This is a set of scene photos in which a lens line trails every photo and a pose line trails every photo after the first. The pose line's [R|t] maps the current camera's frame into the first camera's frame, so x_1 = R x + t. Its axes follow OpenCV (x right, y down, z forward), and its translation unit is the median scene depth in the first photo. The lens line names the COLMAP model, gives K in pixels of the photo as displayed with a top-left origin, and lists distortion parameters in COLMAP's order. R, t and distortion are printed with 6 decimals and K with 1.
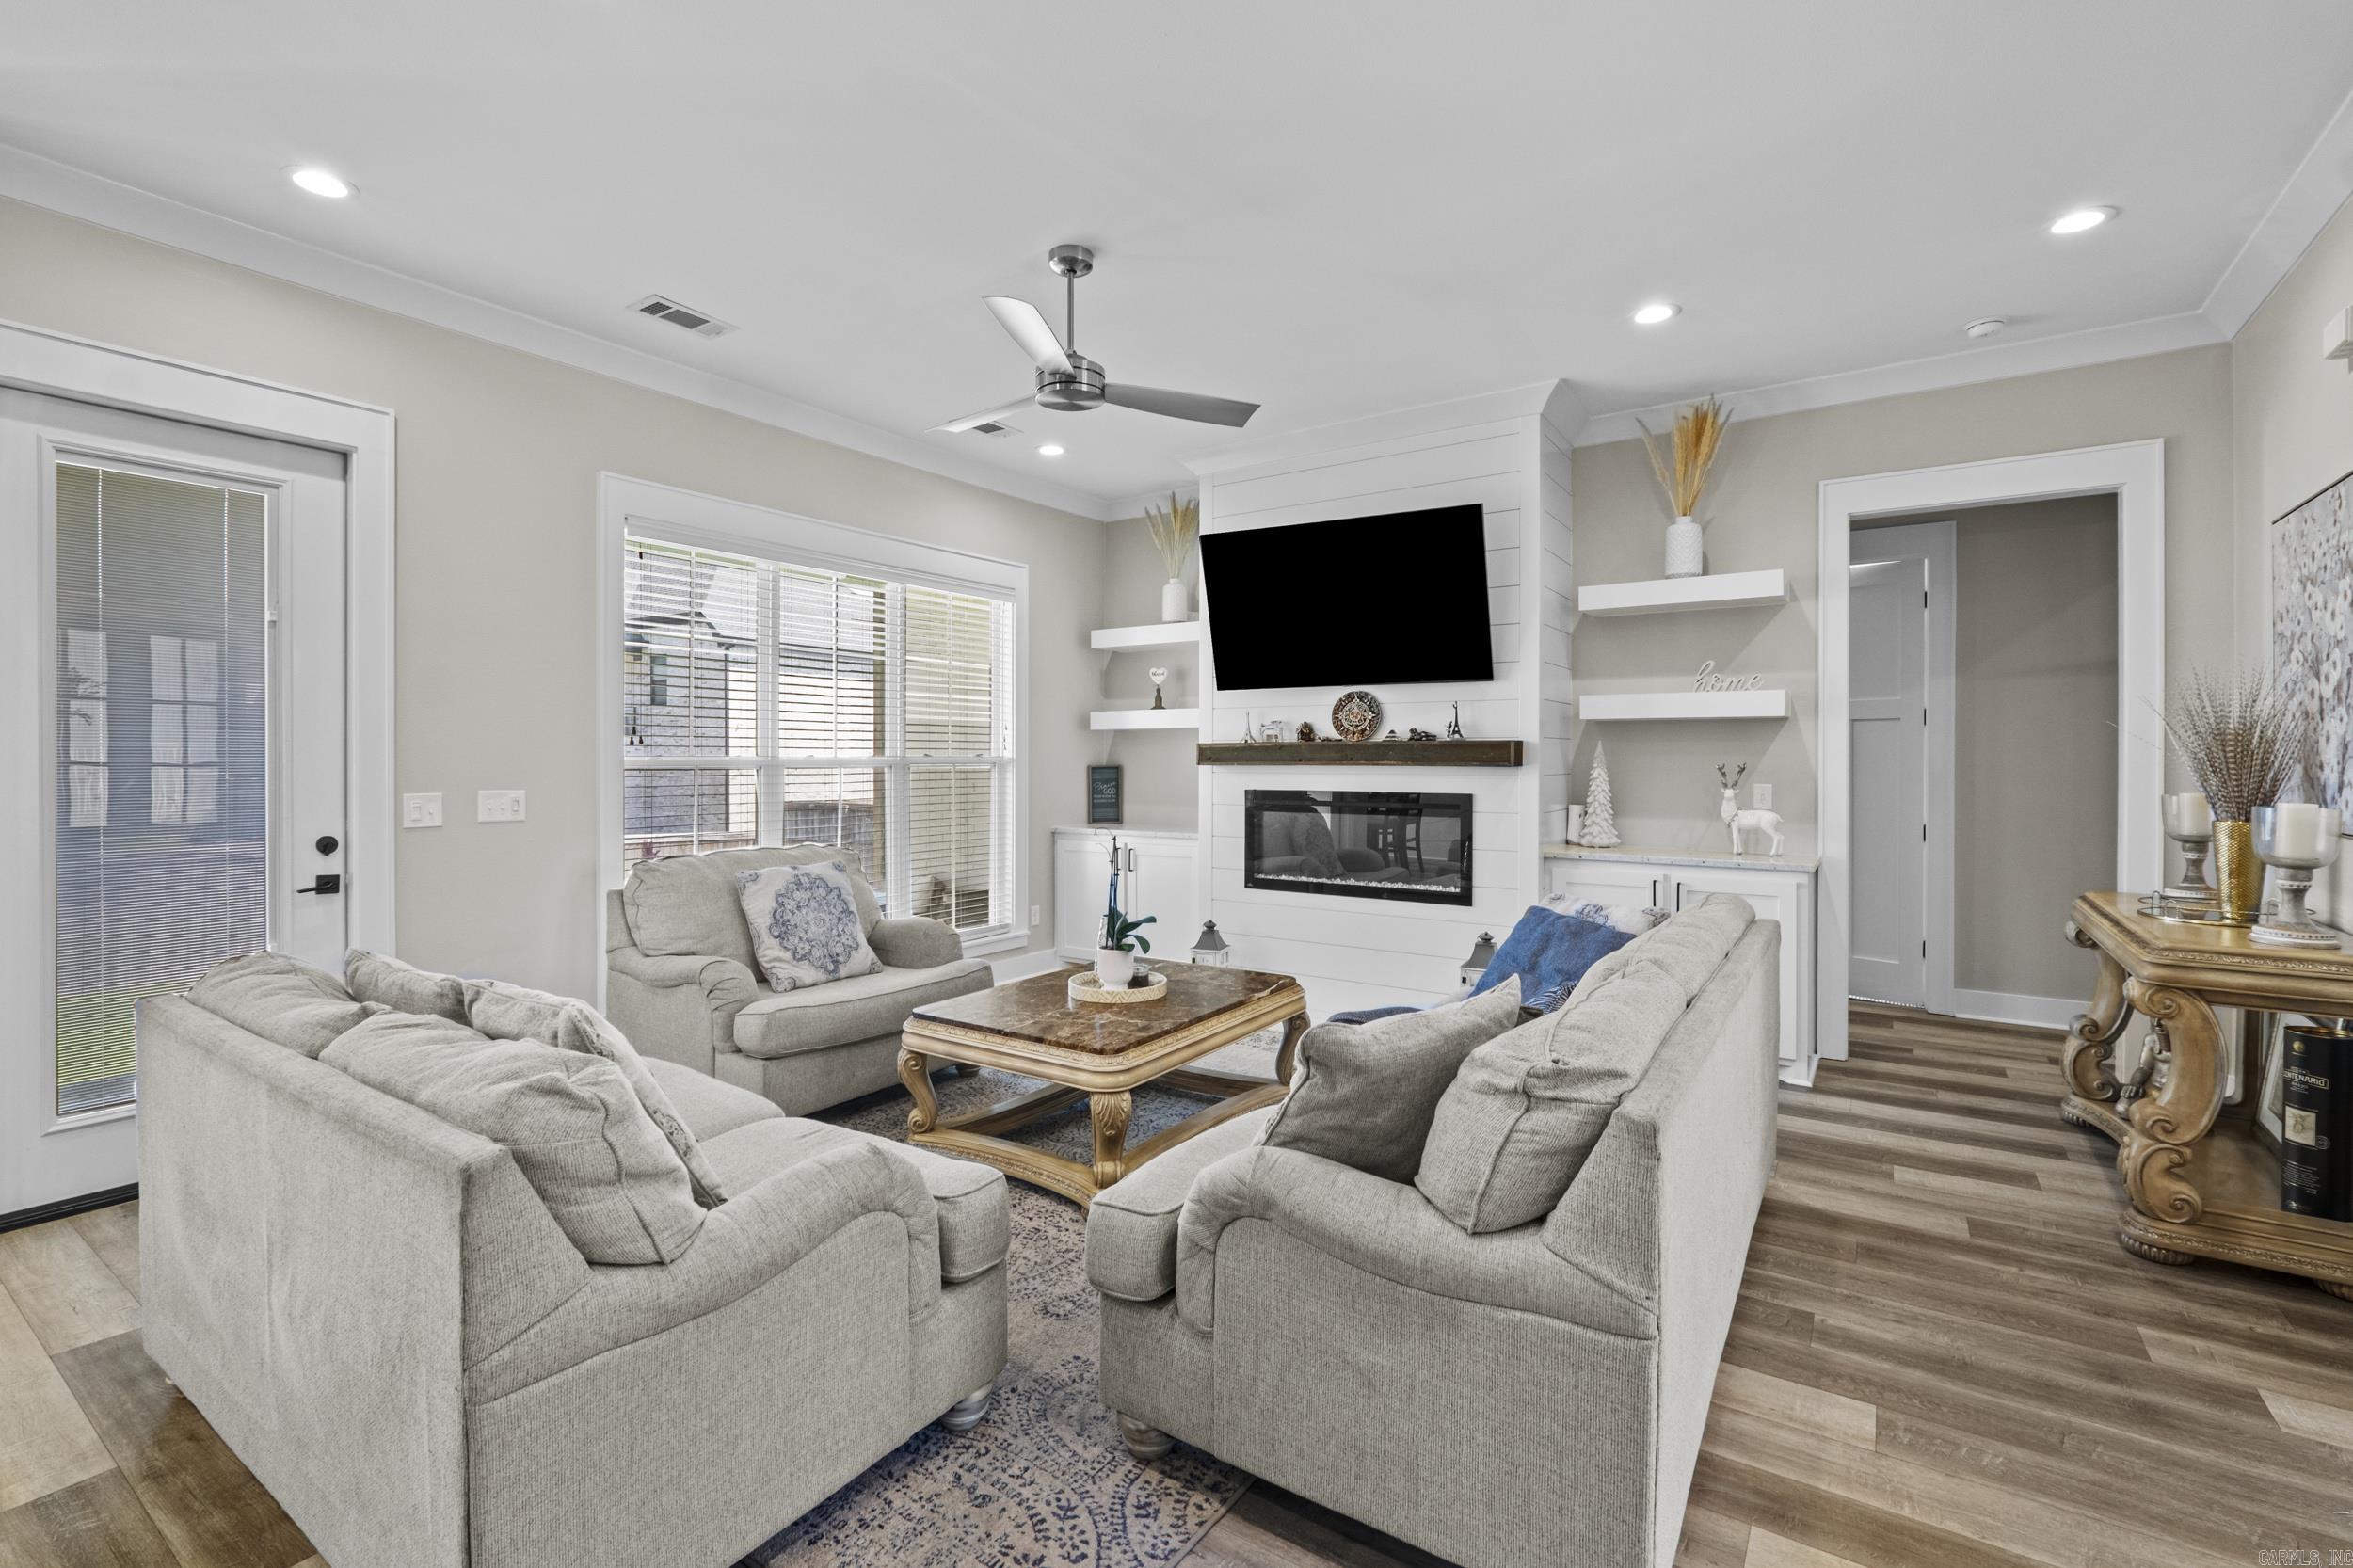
lens RADIAL K [[1038.1, 0, 1184.3], [0, 1038.1, 769.2], [0, 0, 1]] dist [0.000186, -0.000369]
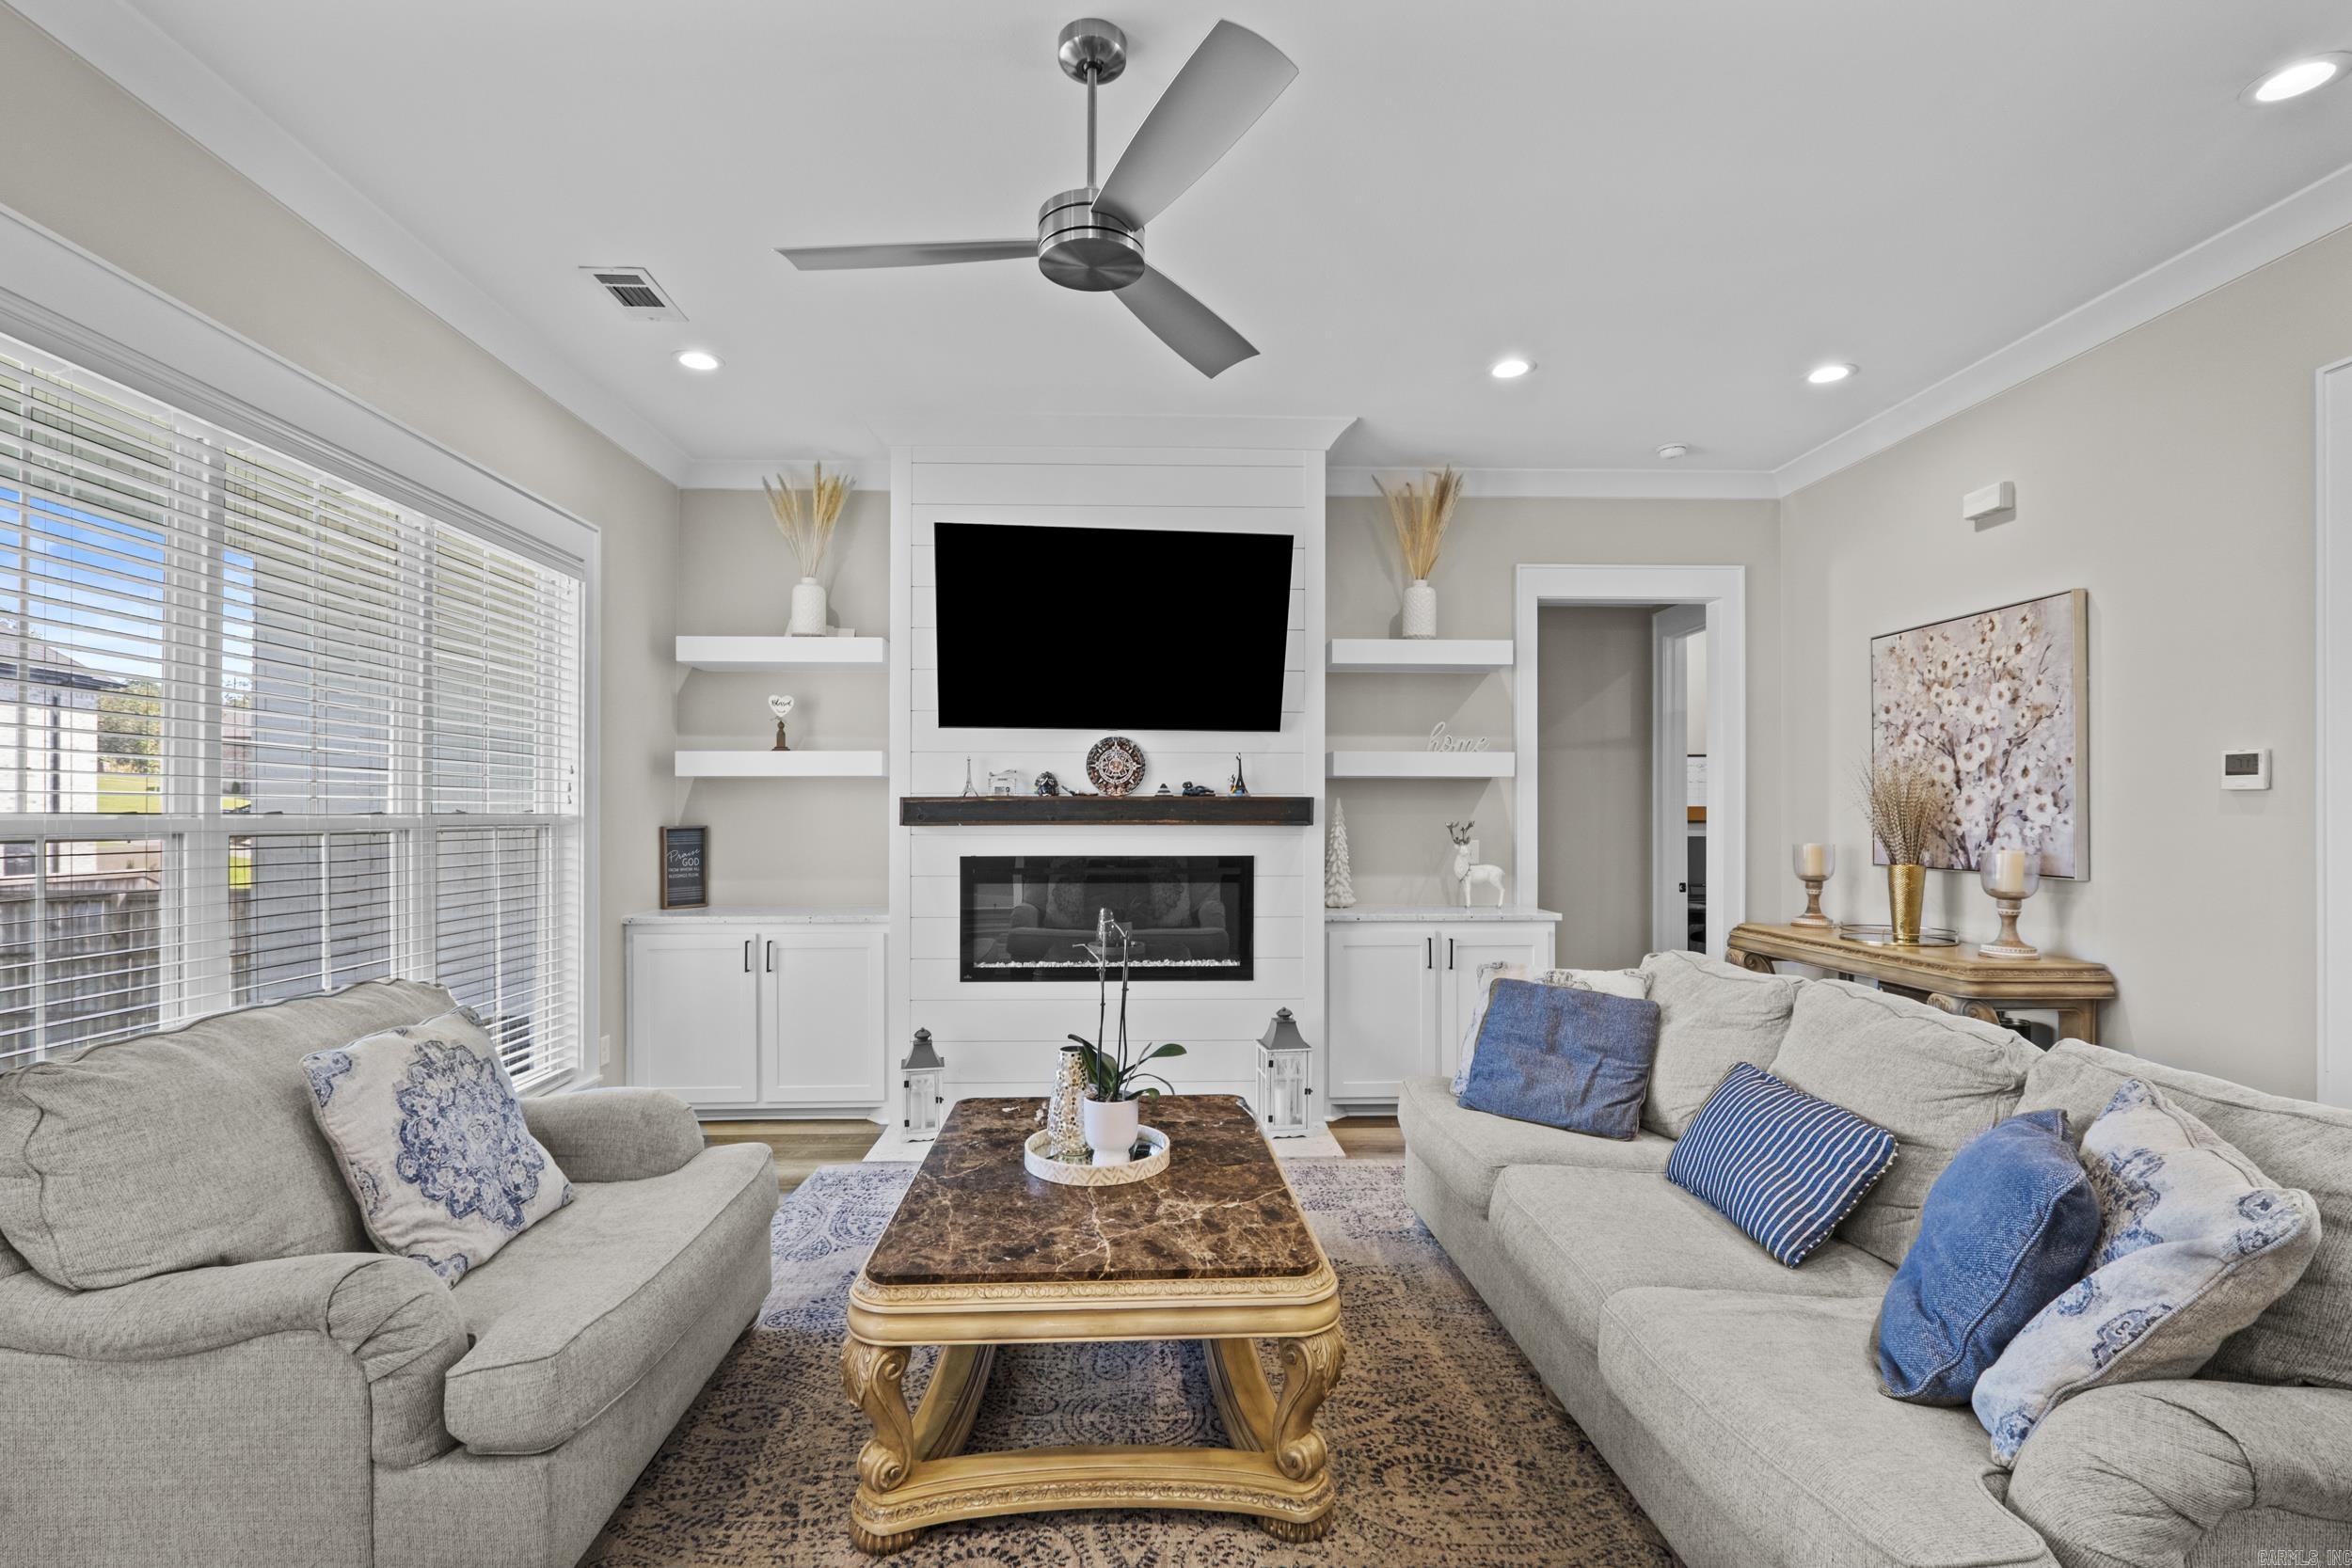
lens RADIAL K [[1037.5, 0, 1151.3], [0, 1037.5, 819.2], [0, 0, 1]] dist [0.000186, -0.000369]
pose [[0.809754, -0.002090, 0.586766, -0.313846], [0.006480, 0.999965, -0.005380, -0.003706], [-0.586734, 0.008158, 0.809739, 0.309973]]
